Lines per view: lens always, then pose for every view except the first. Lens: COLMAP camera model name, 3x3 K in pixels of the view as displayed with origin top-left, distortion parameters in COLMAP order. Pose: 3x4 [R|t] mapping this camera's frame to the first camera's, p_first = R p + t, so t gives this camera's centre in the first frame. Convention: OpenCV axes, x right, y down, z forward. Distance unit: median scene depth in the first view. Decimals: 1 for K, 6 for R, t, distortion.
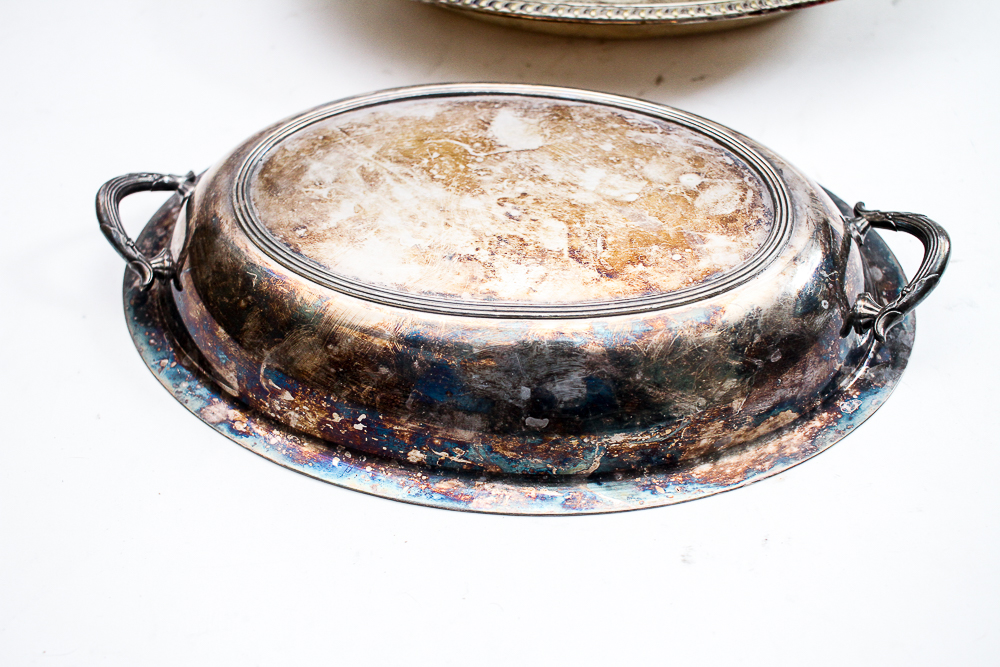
lens RADIAL K [[1150.4, 0, 496.8], [0, 1150.4, 331.7], [0, 0, 1]] dist [-0.092439, 0.000000]
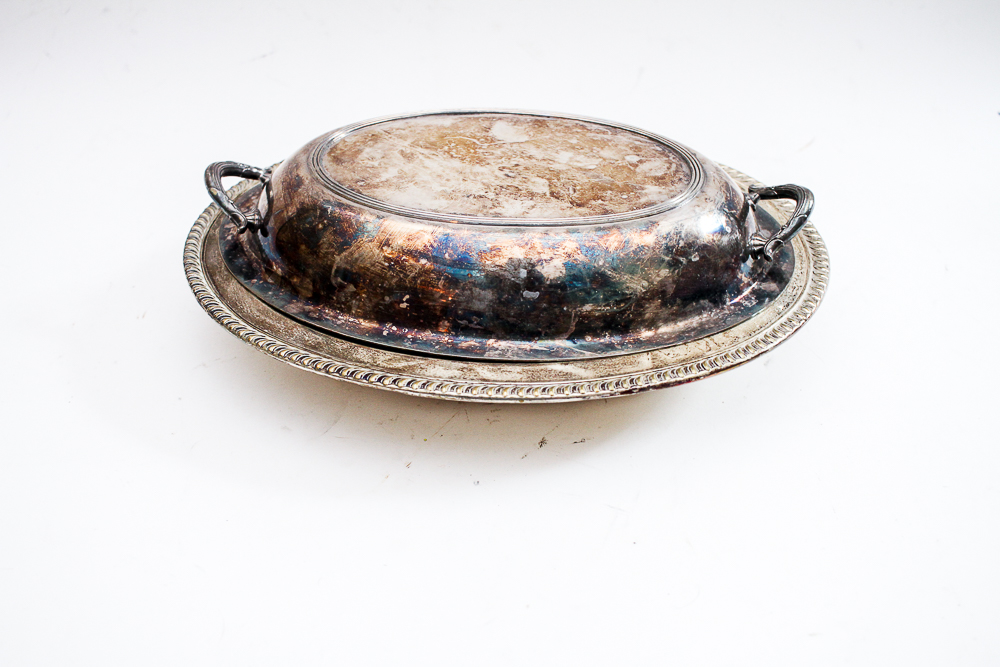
lens RADIAL K [[1150.4, 0, 499.7], [0, 1150.4, 324.5], [0, 0, 1]] dist [-0.092439, 0.000000]
pose [[0.998471, 0.008775, 0.054578, -0.076053], [0.003253, 0.976280, -0.216489, 0.394114], [-0.055184, 0.216335, 0.974758, -0.357786]]
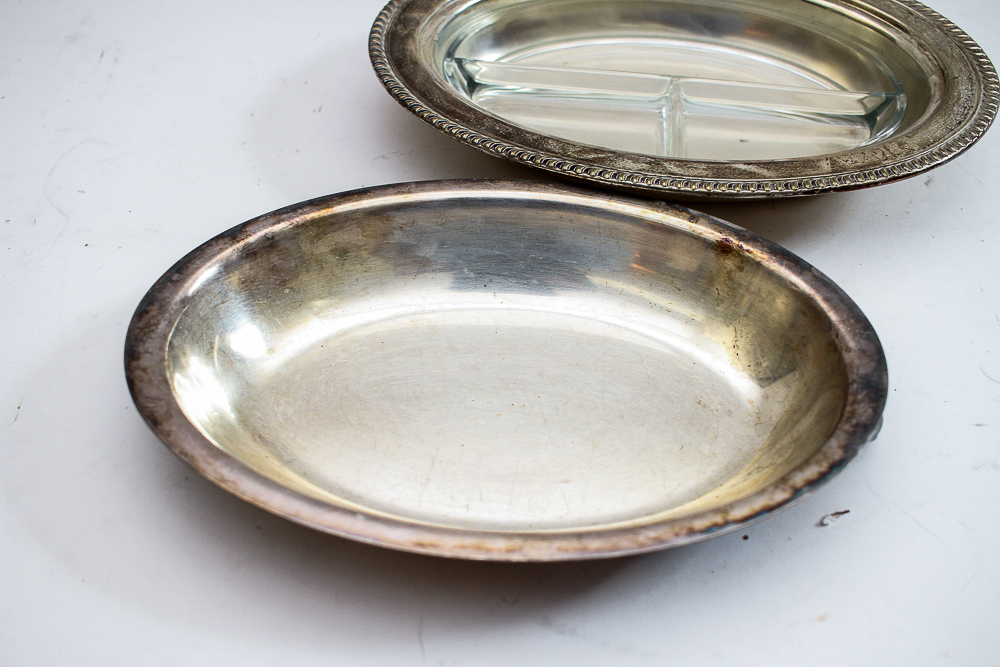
lens RADIAL K [[1150.4, 0, 499.9], [0, 1150.4, 332.2], [0, 0, 1]] dist [-0.092439, 0.000000]
pose [[0.998445, 0.055329, 0.006858, -0.222243], [-0.054516, 0.994652, -0.087724, 0.487923], [-0.011675, 0.087214, 0.996121, -0.401511]]
